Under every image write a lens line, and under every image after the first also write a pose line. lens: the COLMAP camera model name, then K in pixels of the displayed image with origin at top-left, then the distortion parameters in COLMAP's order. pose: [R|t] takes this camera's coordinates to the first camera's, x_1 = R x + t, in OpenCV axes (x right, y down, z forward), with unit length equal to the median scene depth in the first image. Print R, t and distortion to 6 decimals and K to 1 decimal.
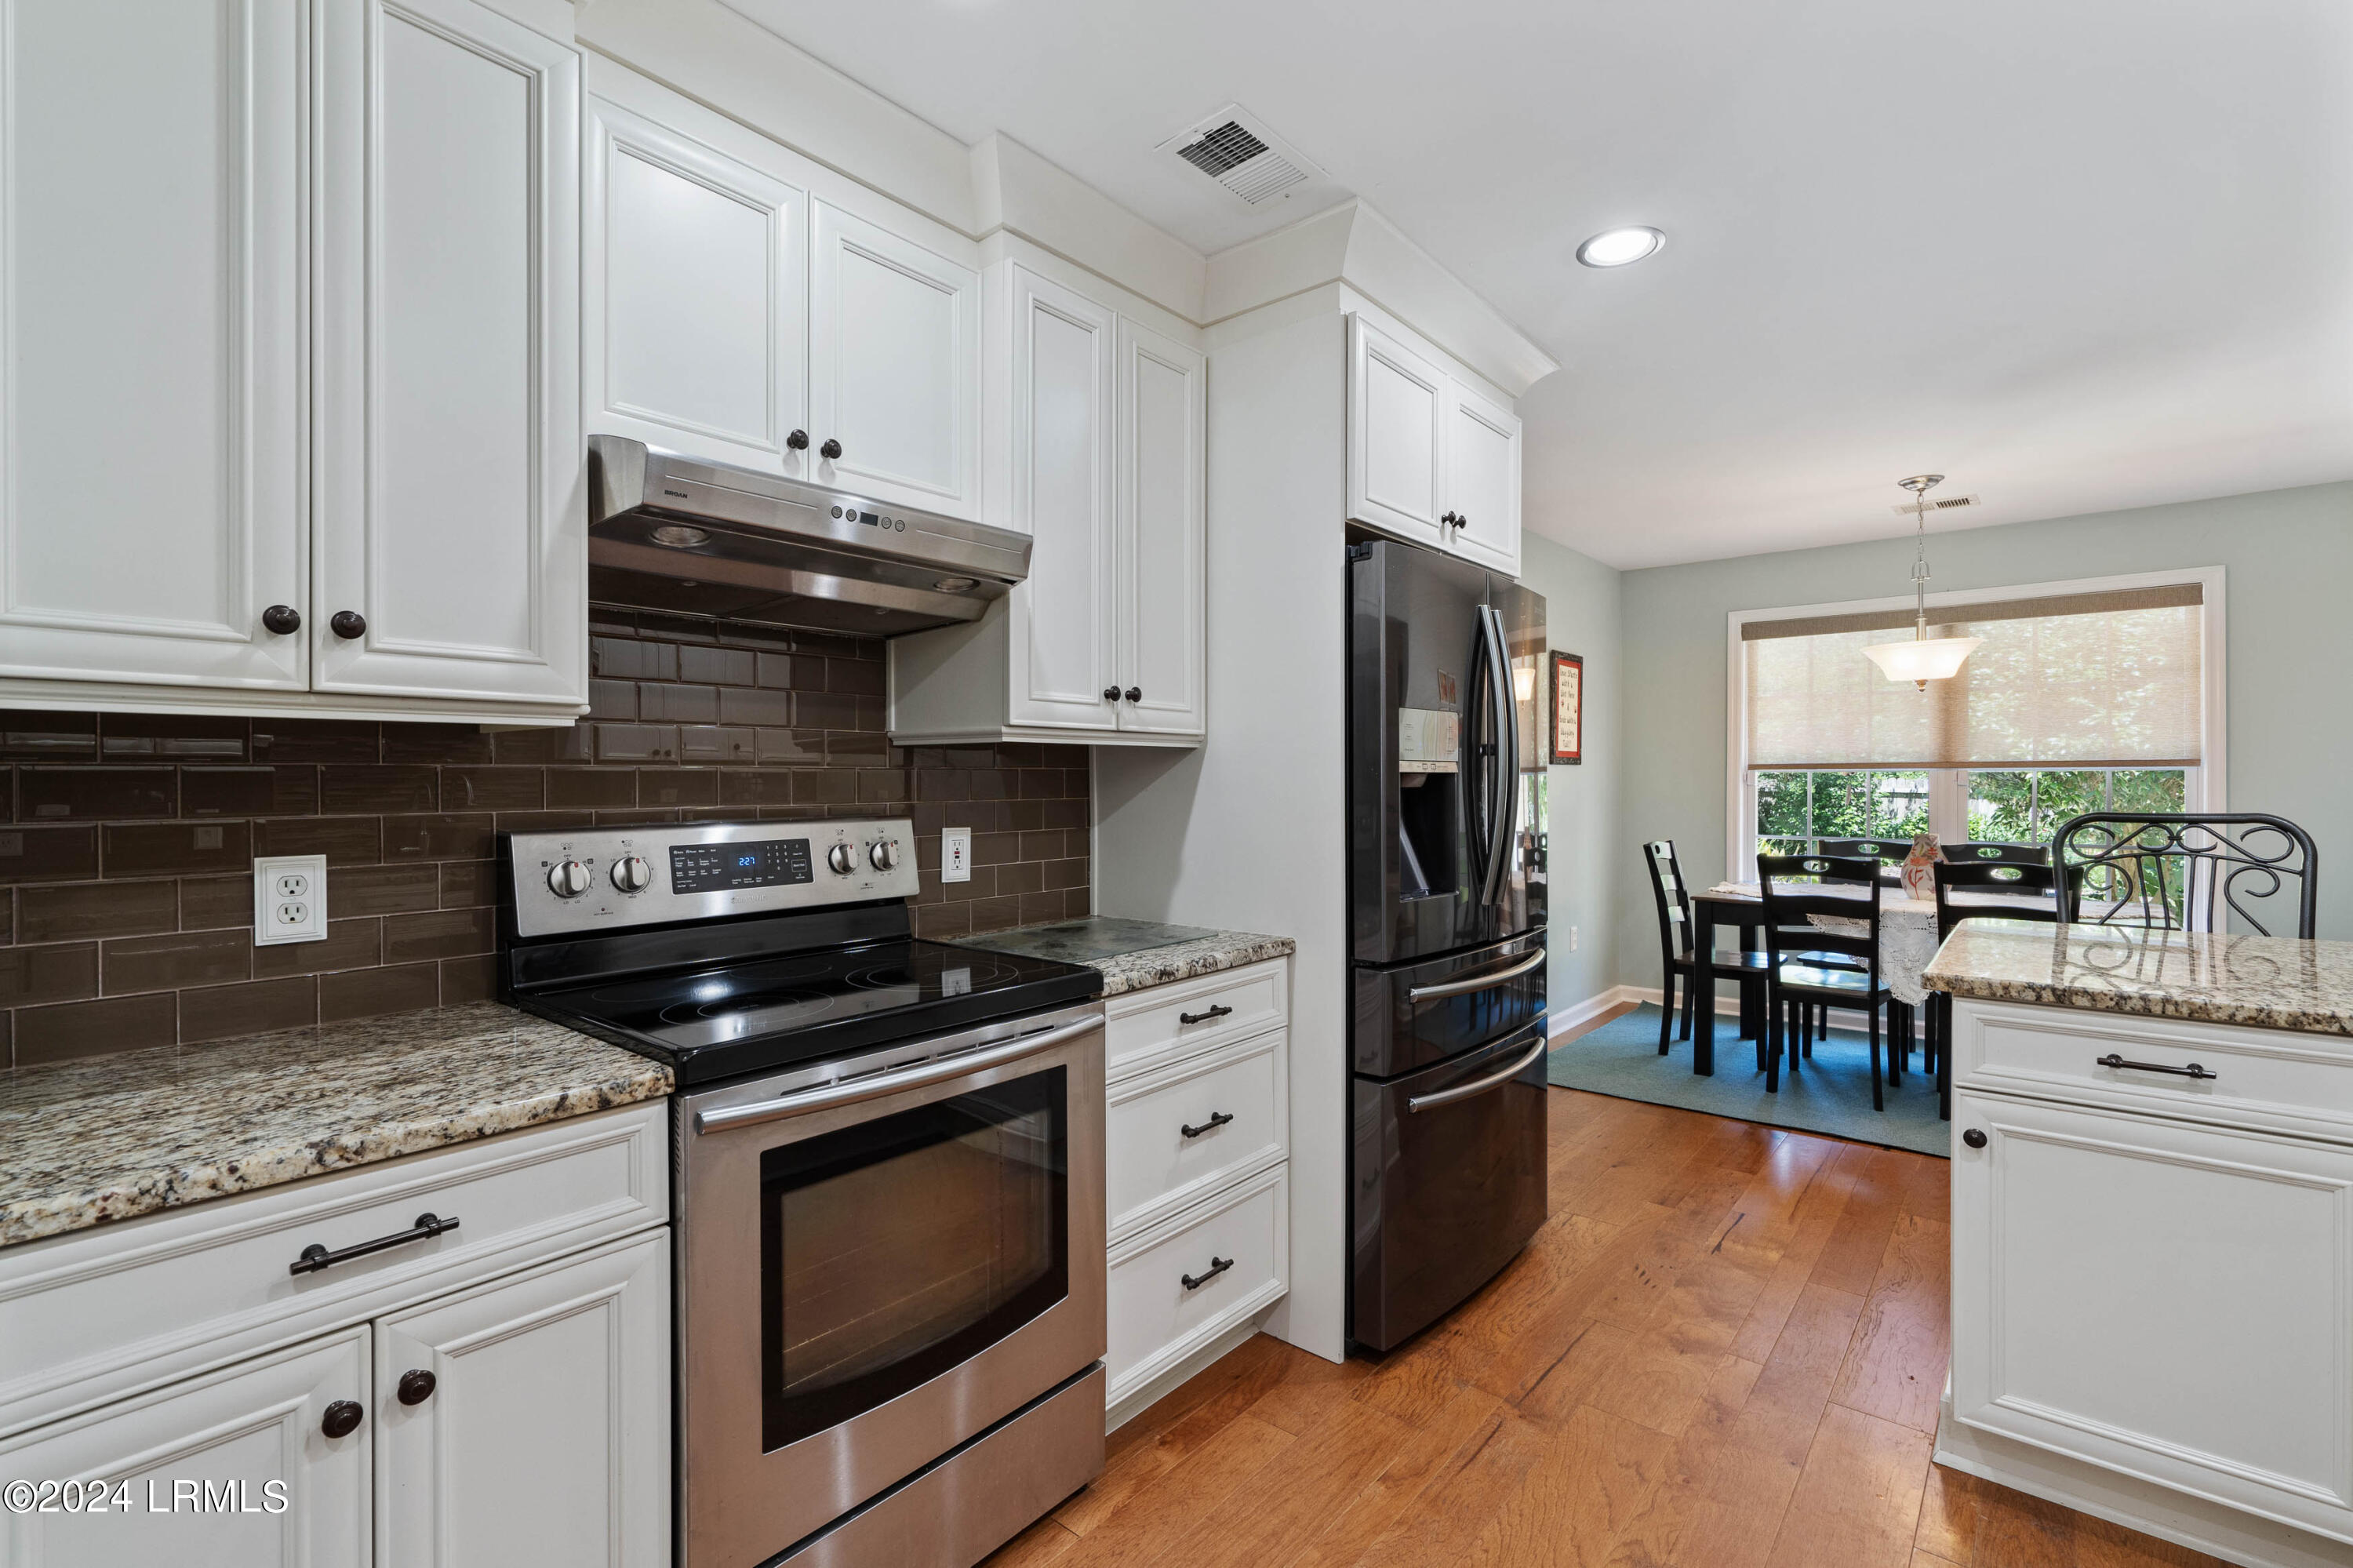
lens RADIAL K [[1062.5, 0, 1176.5], [0, 1062.5, 784.0], [0, 0, 1]] dist [-0.002349, 0.001240]
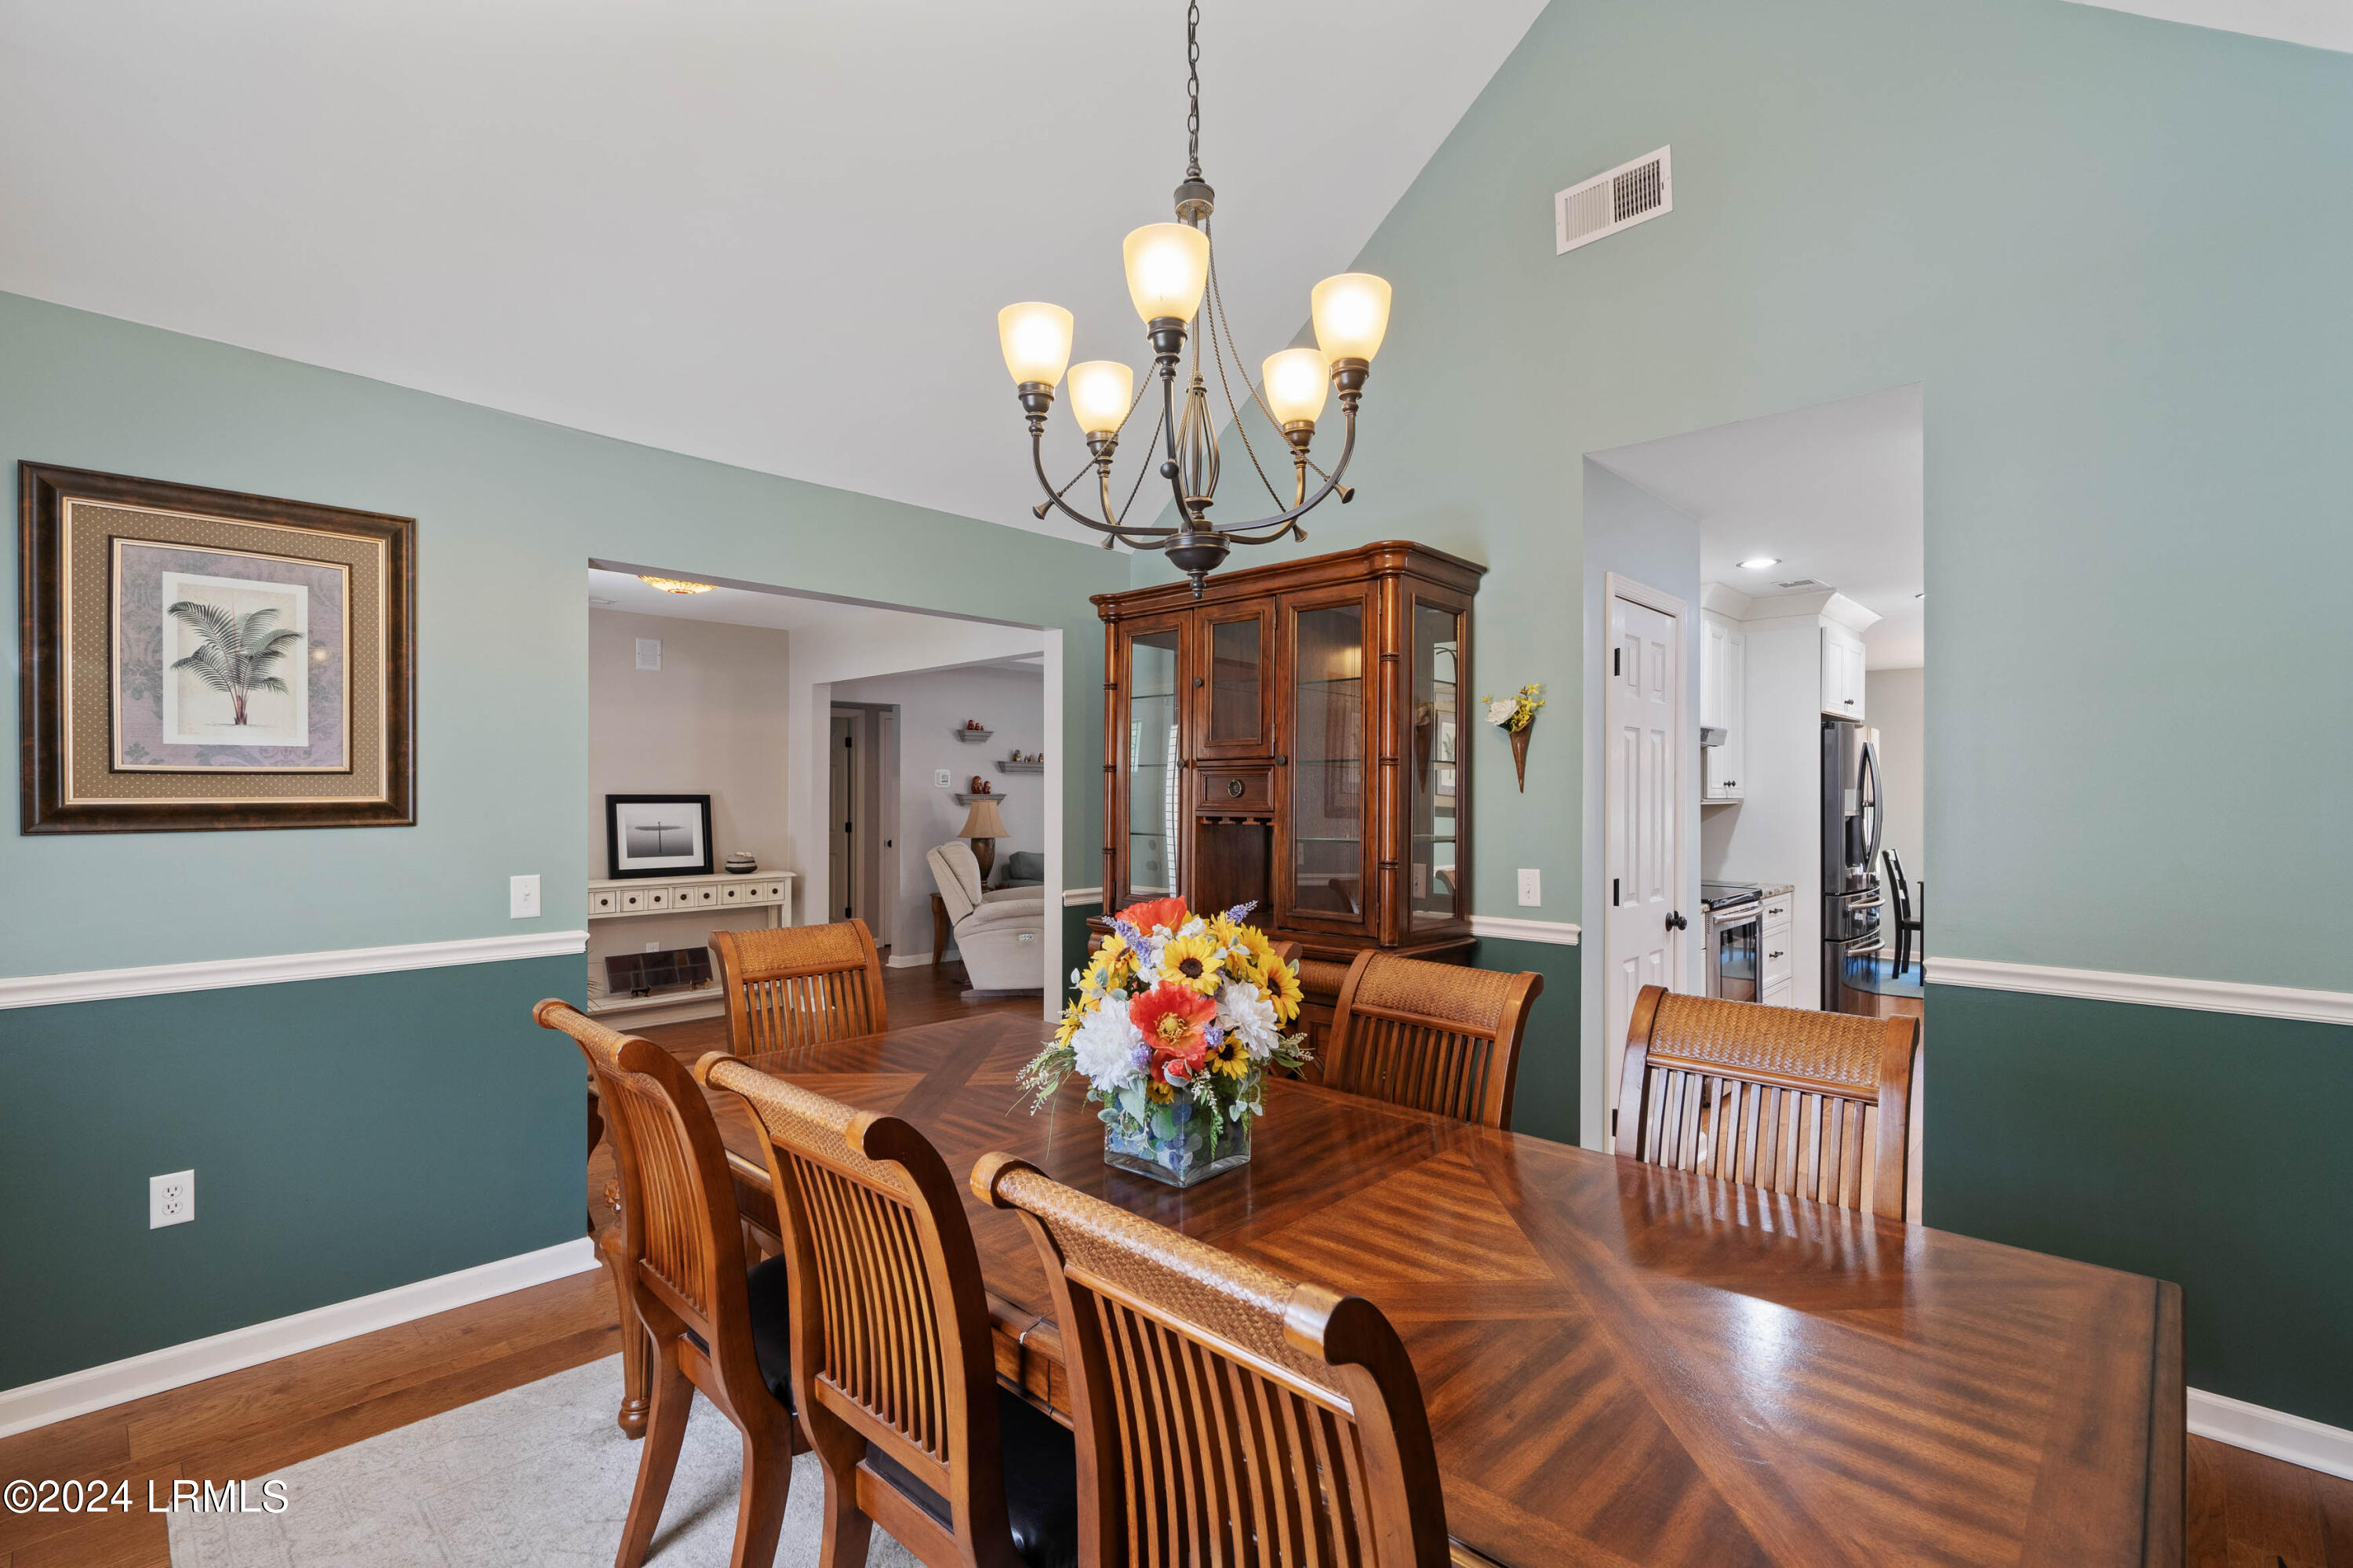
lens RADIAL K [[1046.7, 0, 1176.3], [0, 1046.7, 803.6], [0, 0, 1]] dist [-0.001048, 0.000208]
pose [[0.997305, 0.000411, -0.073366, -1.103099], [-0.000565, 0.999998, -0.002086, -0.030486], [0.073365, 0.002122, 0.997303, -1.452306]]
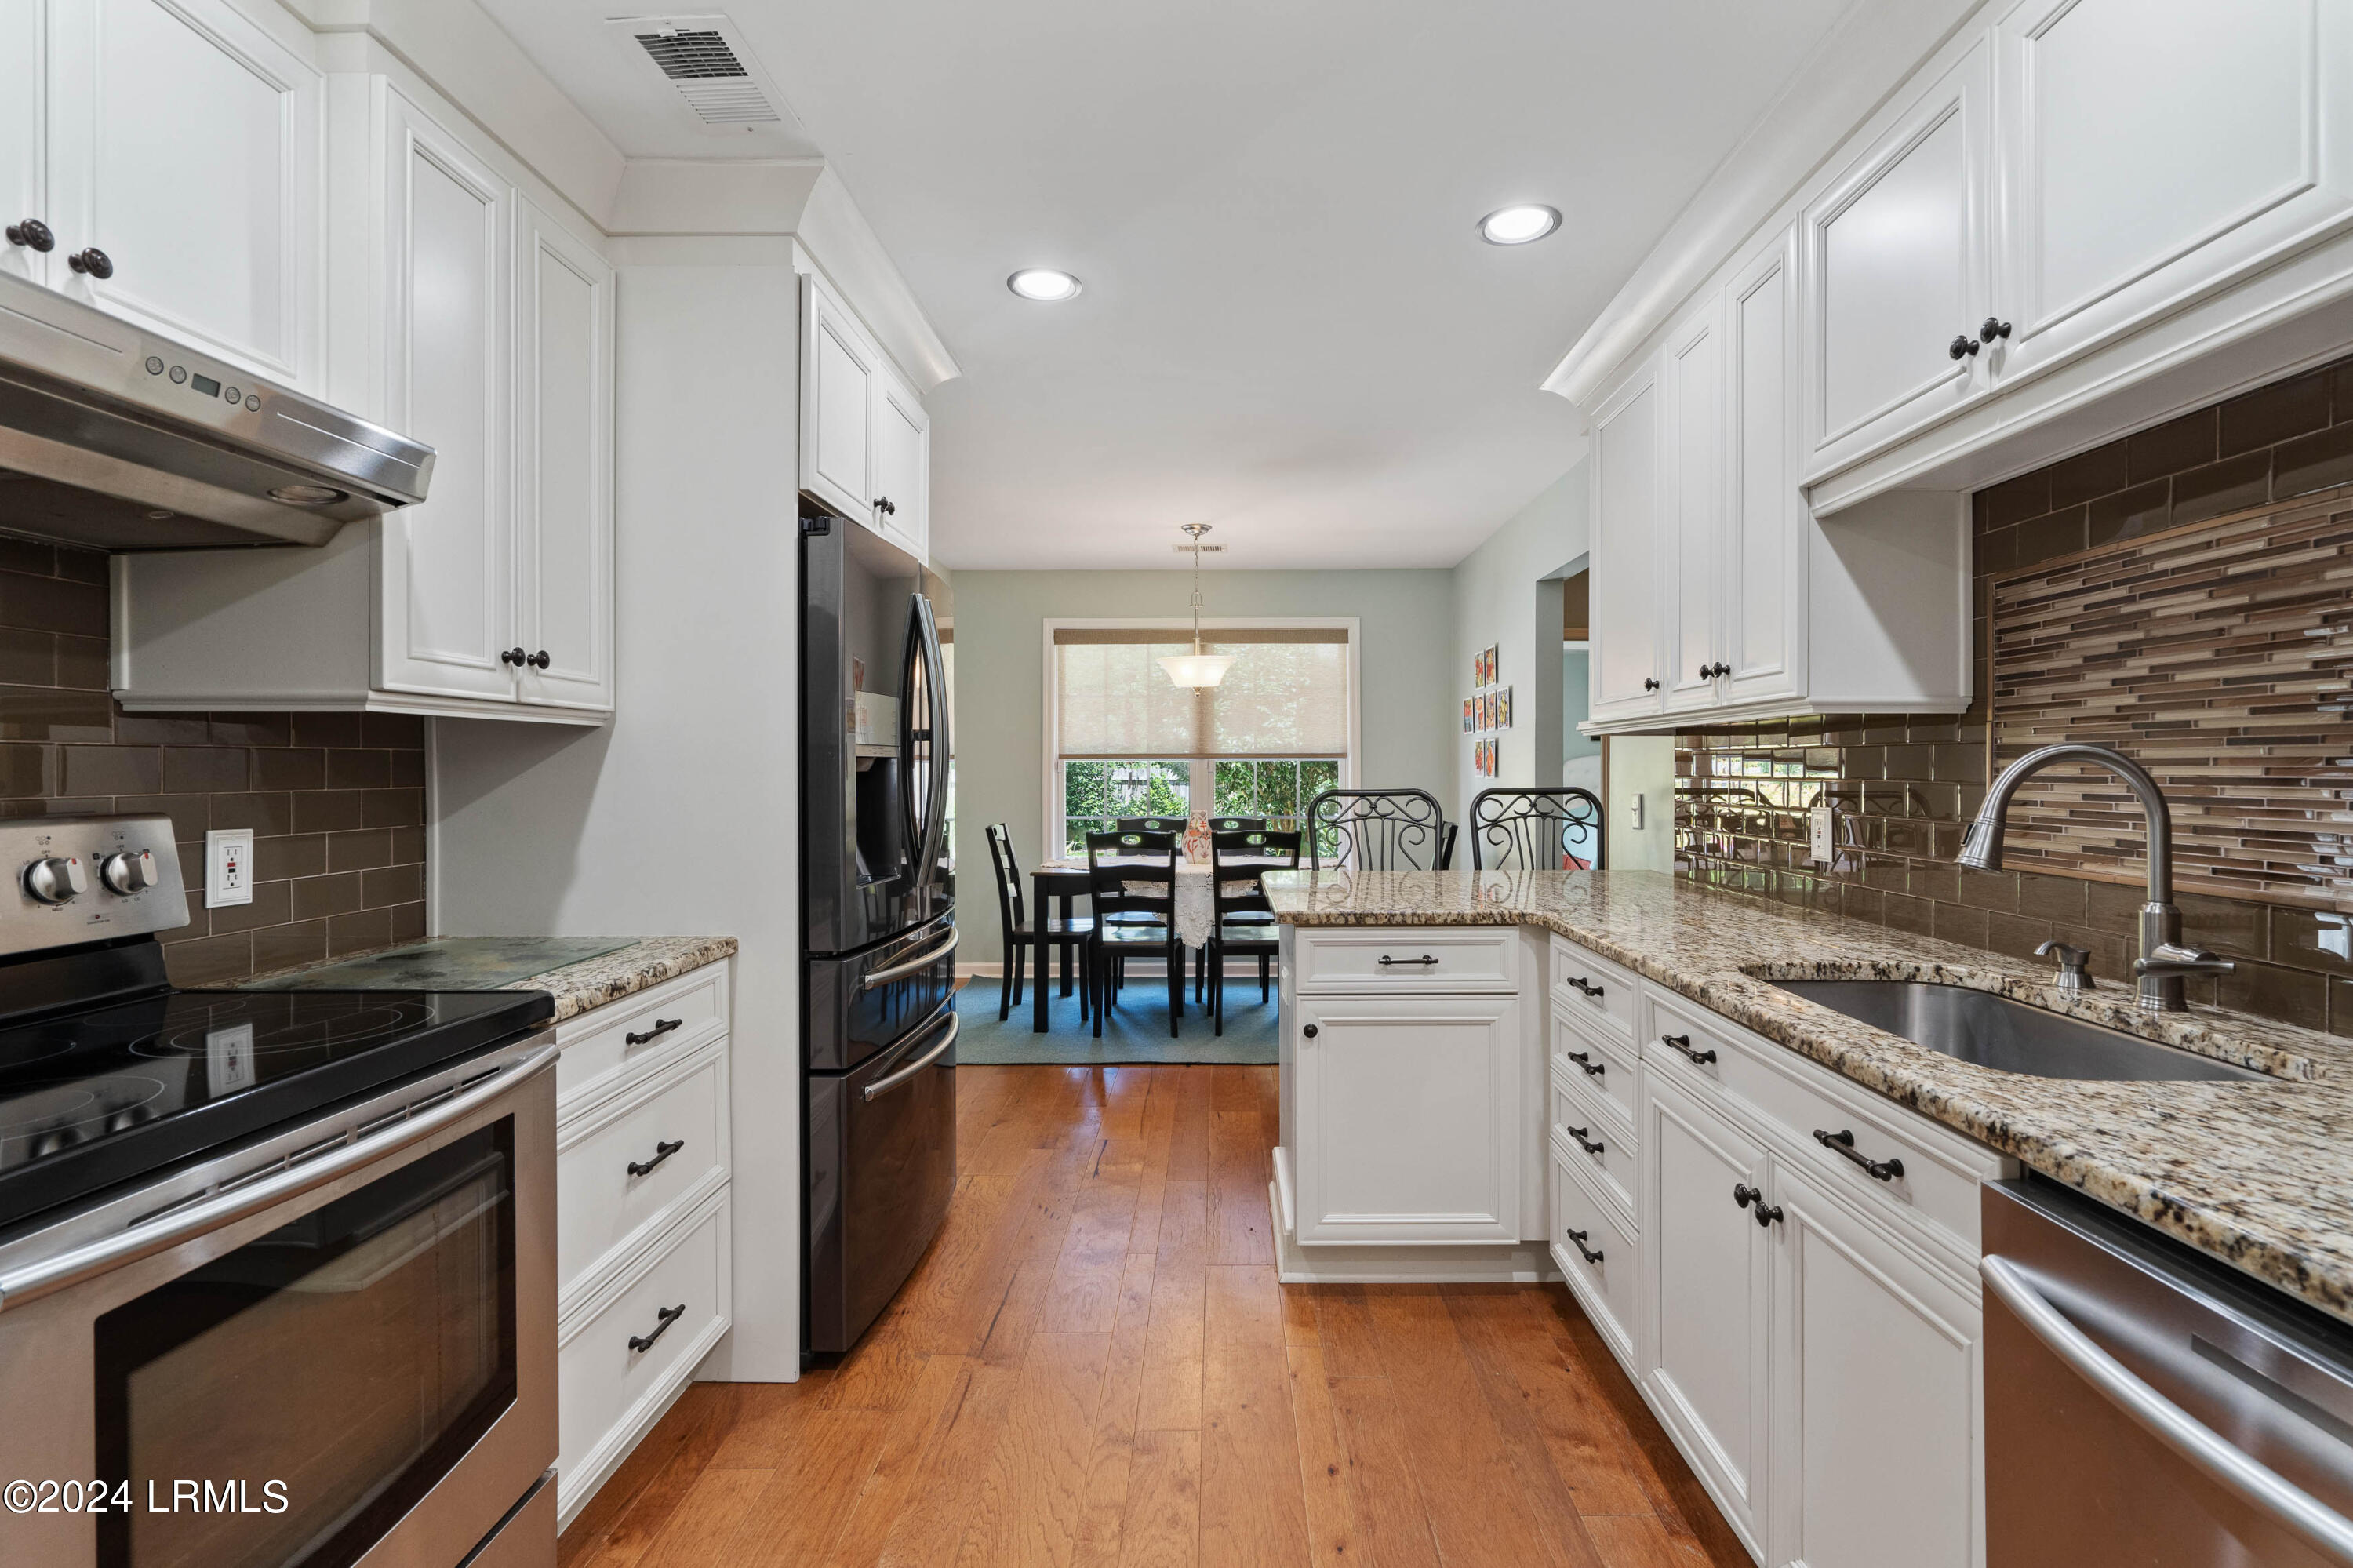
lens RADIAL K [[1081.3, 0, 1219.8], [0, 1081.3, 770.4], [0, 0, 1]] dist [-0.001905, 0.004664]
pose [[0.766017, -0.000766, 0.642820, -0.168836], [0.003341, 0.999991, -0.002789, 0.005856], [-0.642812, 0.004284, 0.766012, 0.017661]]
